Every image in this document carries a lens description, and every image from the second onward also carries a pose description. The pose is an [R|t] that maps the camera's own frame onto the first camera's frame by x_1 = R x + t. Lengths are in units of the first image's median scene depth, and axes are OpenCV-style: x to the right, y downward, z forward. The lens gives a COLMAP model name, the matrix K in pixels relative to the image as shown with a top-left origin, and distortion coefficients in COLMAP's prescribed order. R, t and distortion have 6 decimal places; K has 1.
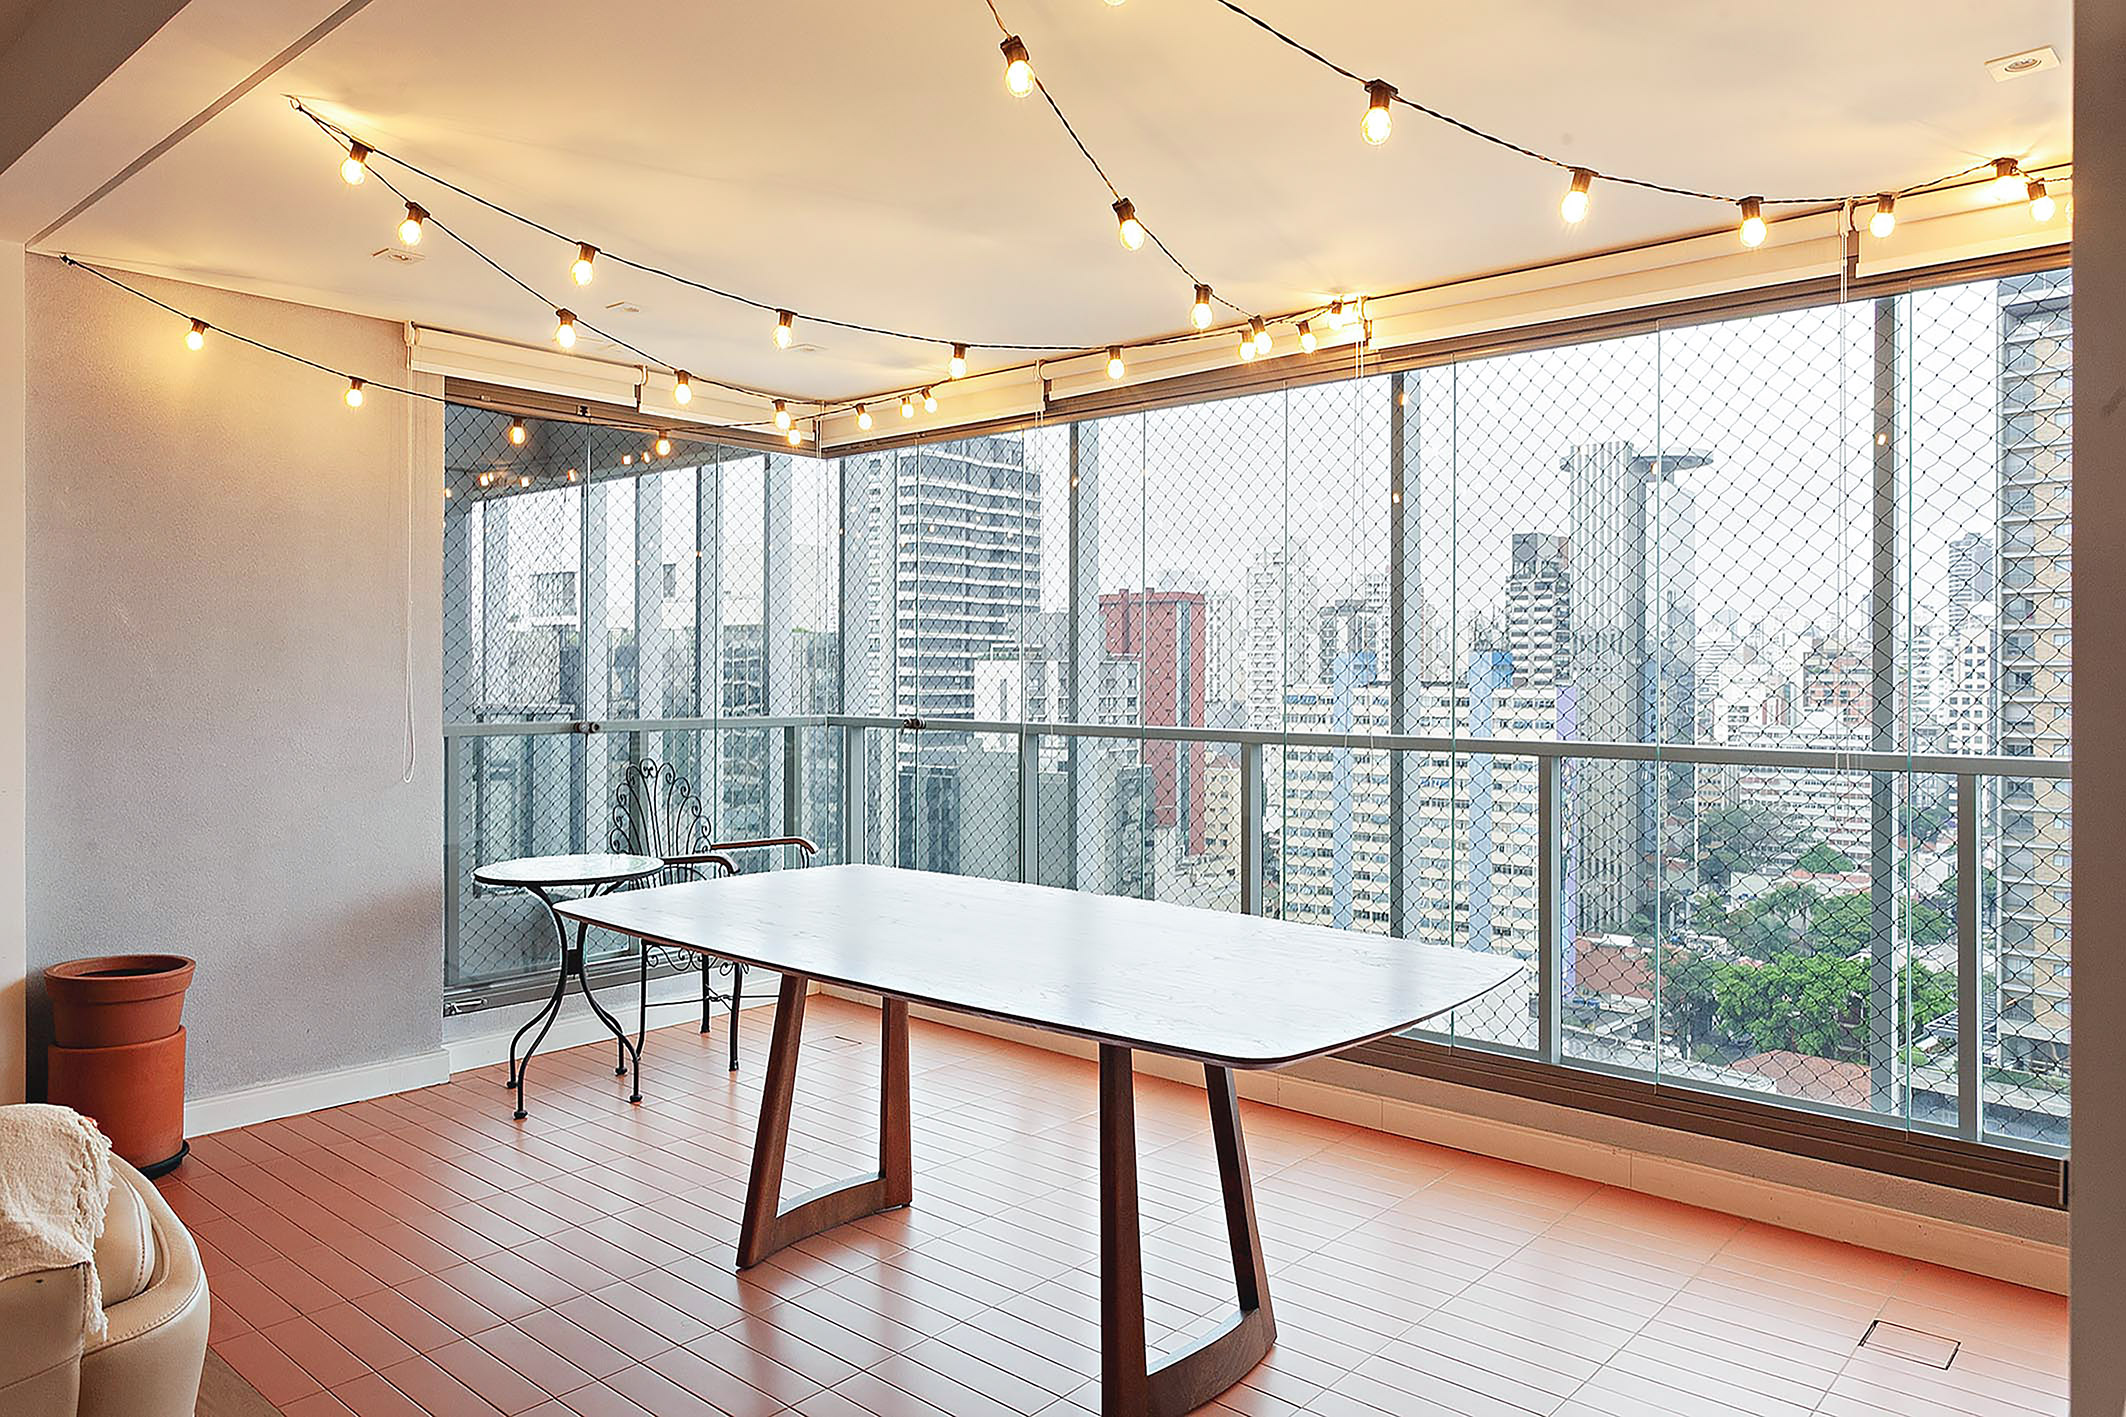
lens RADIAL K [[1223.4, 0, 1064.5], [0, 1223.4, 664.6], [0, 0, 1]] dist [-0.003591, 0.010288]
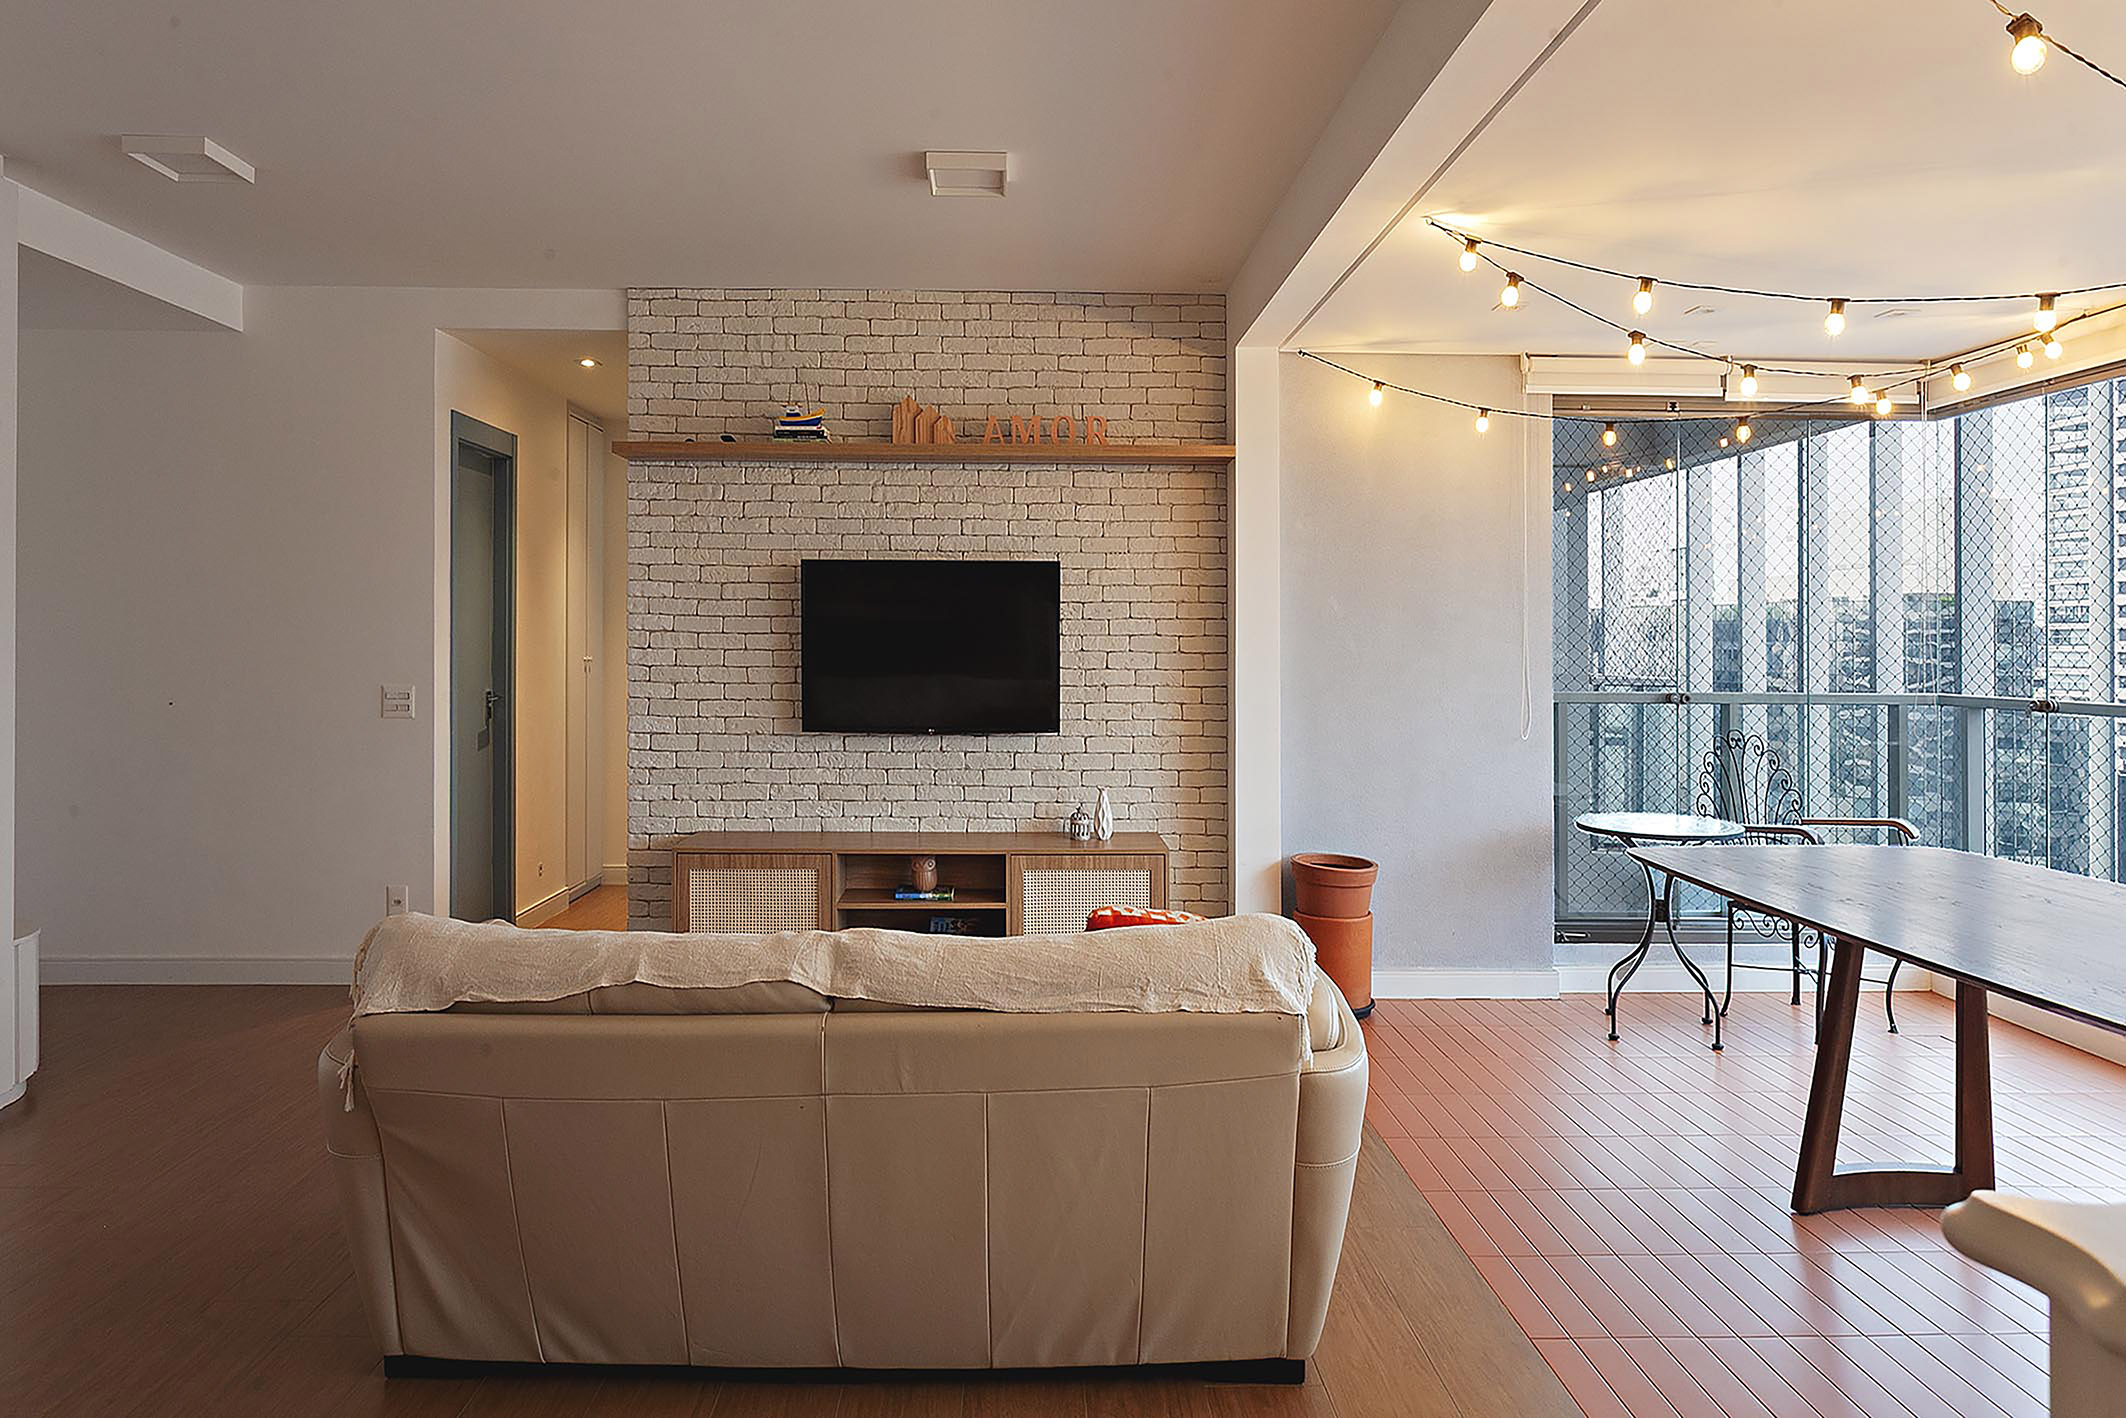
lens RADIAL K [[1280.9, 0, 1061.1], [0, 1280.9, 636.7], [0, 0, 1]] dist [-0.000308, -0.000363]
pose [[0.637107, -0.003689, -0.770766, 0.143899], [0.003384, 0.999992, -0.001989, -0.002911], [0.770768, -0.001341, 0.637115, -0.149835]]
